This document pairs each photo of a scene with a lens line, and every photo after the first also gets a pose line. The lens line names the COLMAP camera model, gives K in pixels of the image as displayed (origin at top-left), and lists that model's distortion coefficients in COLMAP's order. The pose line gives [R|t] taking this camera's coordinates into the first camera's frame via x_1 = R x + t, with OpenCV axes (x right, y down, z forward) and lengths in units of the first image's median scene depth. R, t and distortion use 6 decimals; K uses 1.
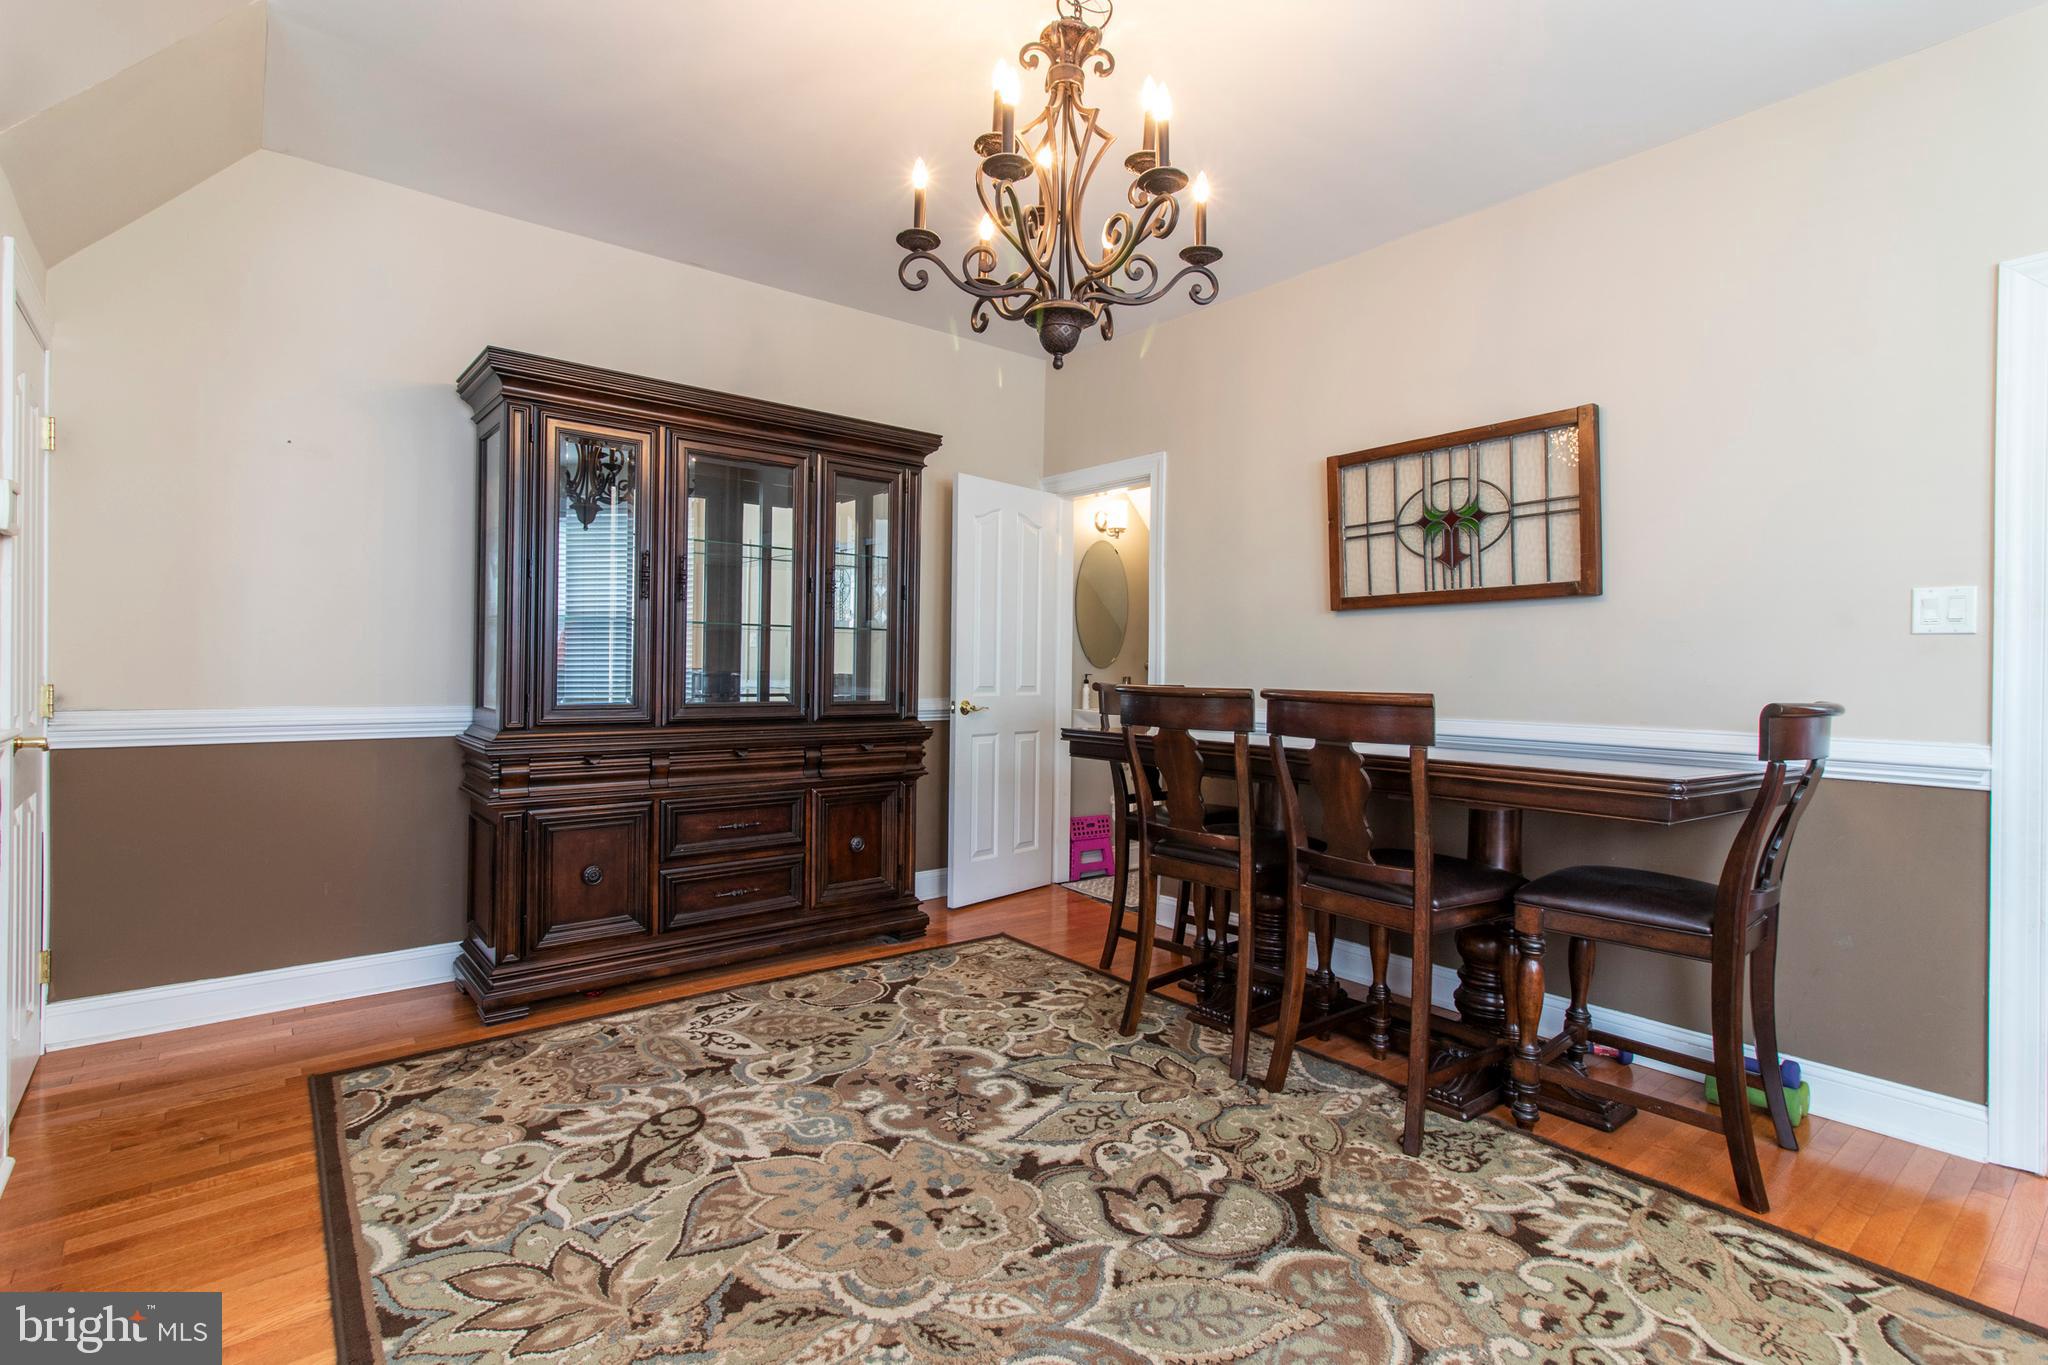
lens RADIAL K [[962.7, 0, 1016.4], [0, 962.7, 666.9], [0, 0, 1]] dist [0.008149, -0.000024]
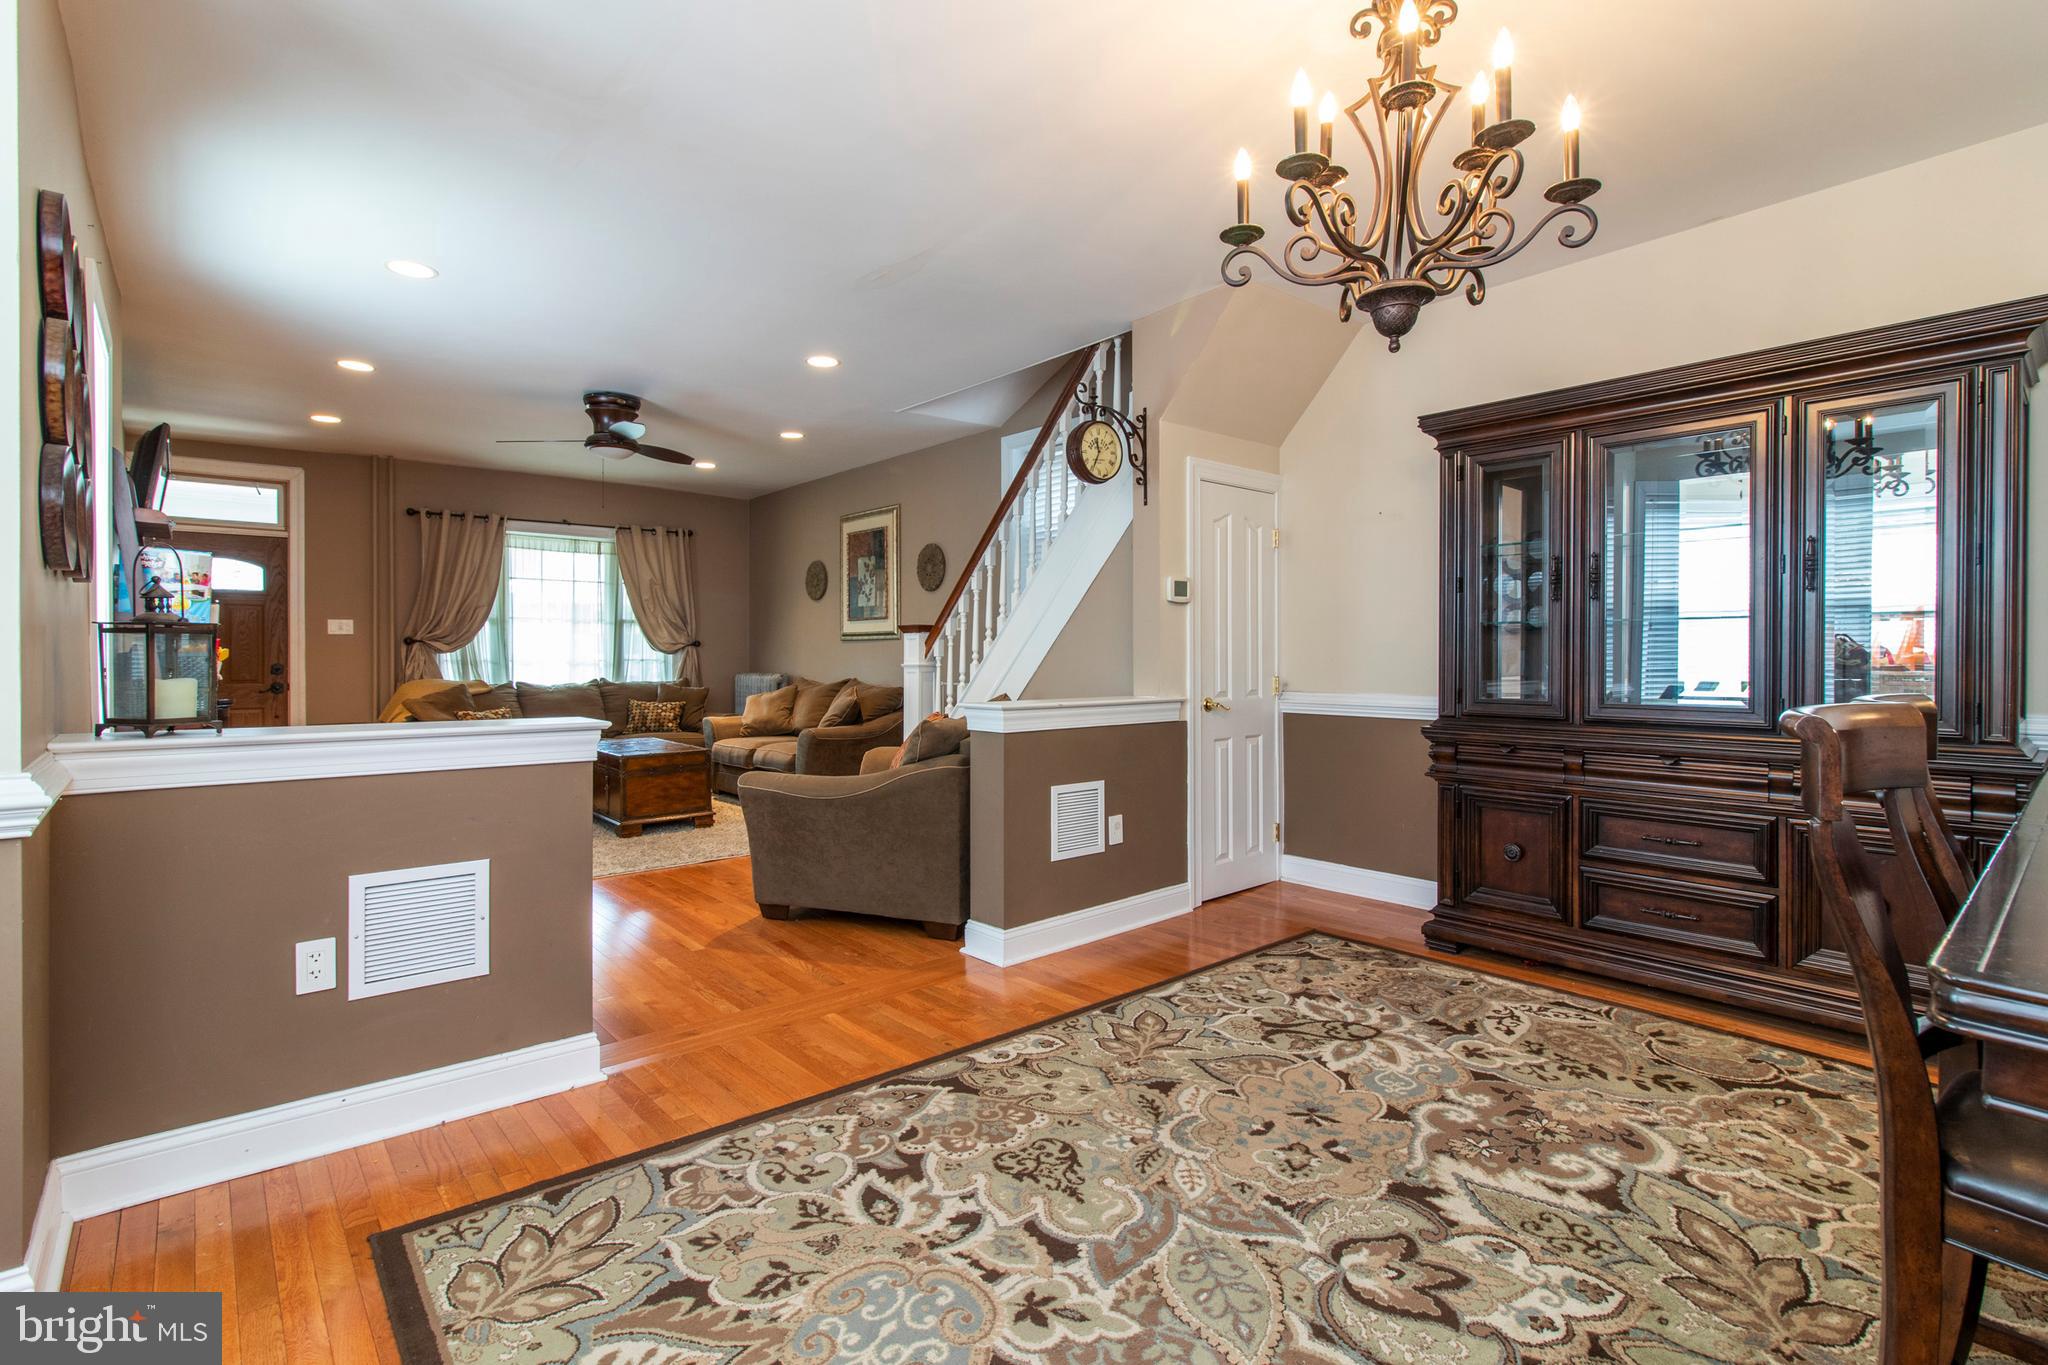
lens RADIAL K [[943.8, 0, 1031.7], [0, 943.8, 658.5], [0, 0, 1]] dist [-0.001461, -0.000013]
pose [[0.041904, -0.009788, -0.999074, 0.749994], [0.000270, 0.999952, -0.009785, 0.001757], [0.999122, 0.000140, 0.041905, 0.470858]]
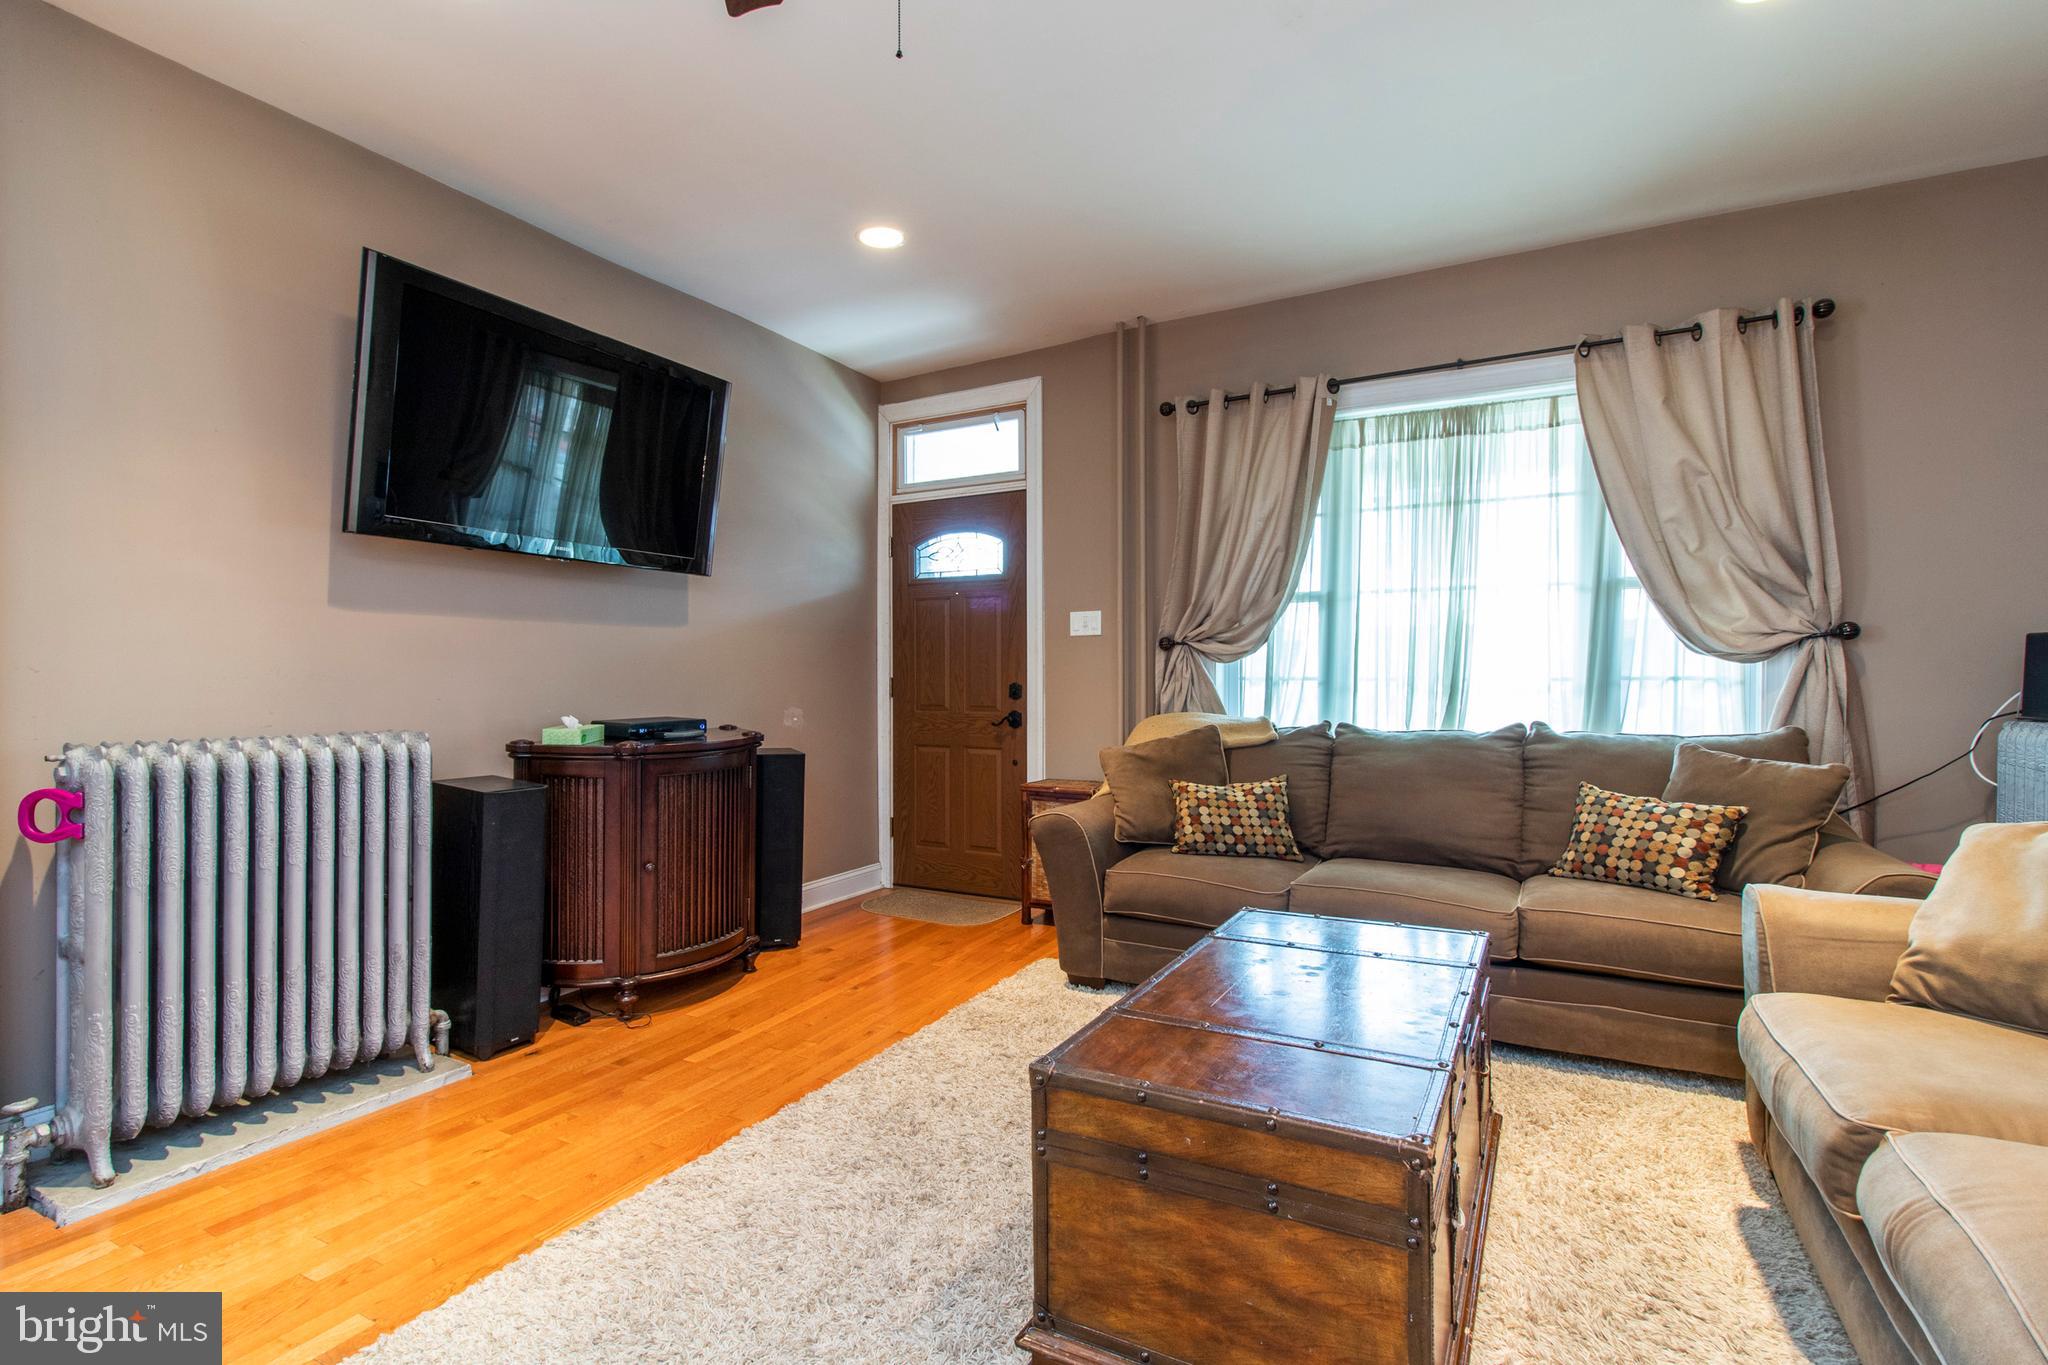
lens RADIAL K [[960.4, 0, 1019.1], [0, 960.4, 688.2], [0, 0, 1]] dist [-0.000020, 0.000107]
pose [[-0.923305, -0.005827, -0.384024, -1.277583], [-0.009848, 0.999915, 0.008506, -0.014783], [0.383942, 0.011635, -0.923284, 0.113811]]
